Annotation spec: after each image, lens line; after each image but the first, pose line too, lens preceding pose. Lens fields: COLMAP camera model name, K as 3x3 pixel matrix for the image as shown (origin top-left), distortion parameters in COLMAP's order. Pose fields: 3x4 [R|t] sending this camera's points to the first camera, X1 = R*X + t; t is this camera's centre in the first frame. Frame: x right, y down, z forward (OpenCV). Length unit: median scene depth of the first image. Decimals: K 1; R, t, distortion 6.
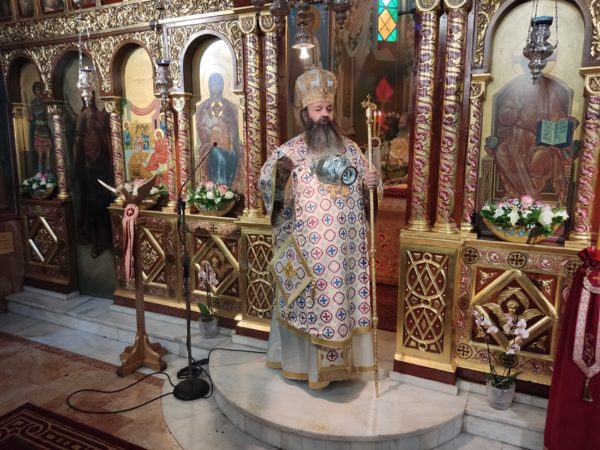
lens RADIAL K [[447.6, 0, 300.0], [0, 447.6, 225.0], [0, 0, 1]] dist [0.087186, -0.158963]
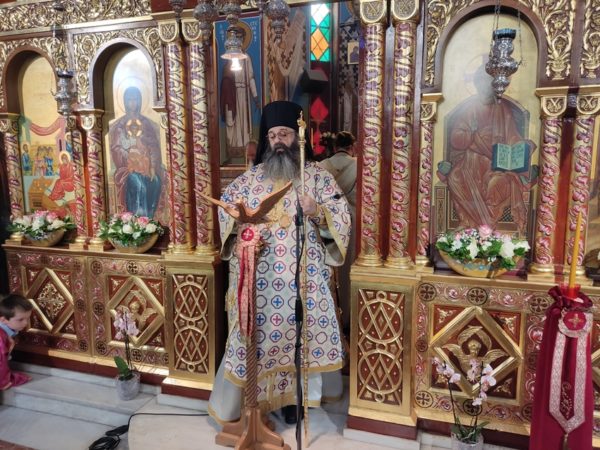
lens RADIAL K [[449.2, 0, 303.2], [0, 449.2, 225.7], [0, 0, 1]] dist [0.083917, -0.148361]
pose [[0.989106, -0.023734, 0.145279, 0.003774], [0.029577, 0.998833, -0.038190, -0.033258], [-0.144203, 0.042071, 0.988653, 0.120996]]
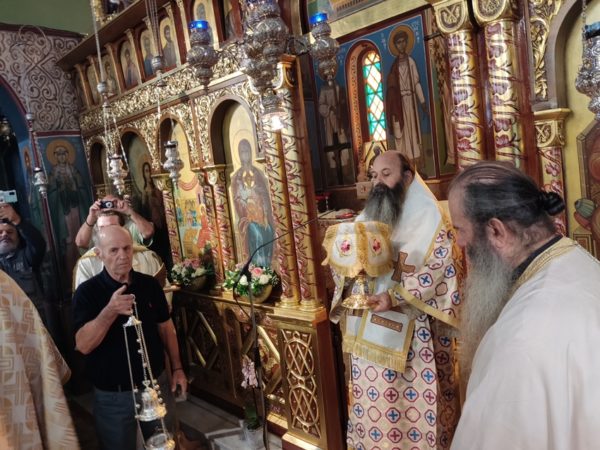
lens RADIAL K [[466.4, 0, 300.0], [0, 466.4, 225.0], [0, 0, 1]] dist [0.028780, -0.100123]
pose [[0.938929, -0.076298, -0.335547, 0.228429], [0.060299, 0.996502, -0.057859, -0.125552], [0.338787, 0.034092, 0.940245, 0.216219]]
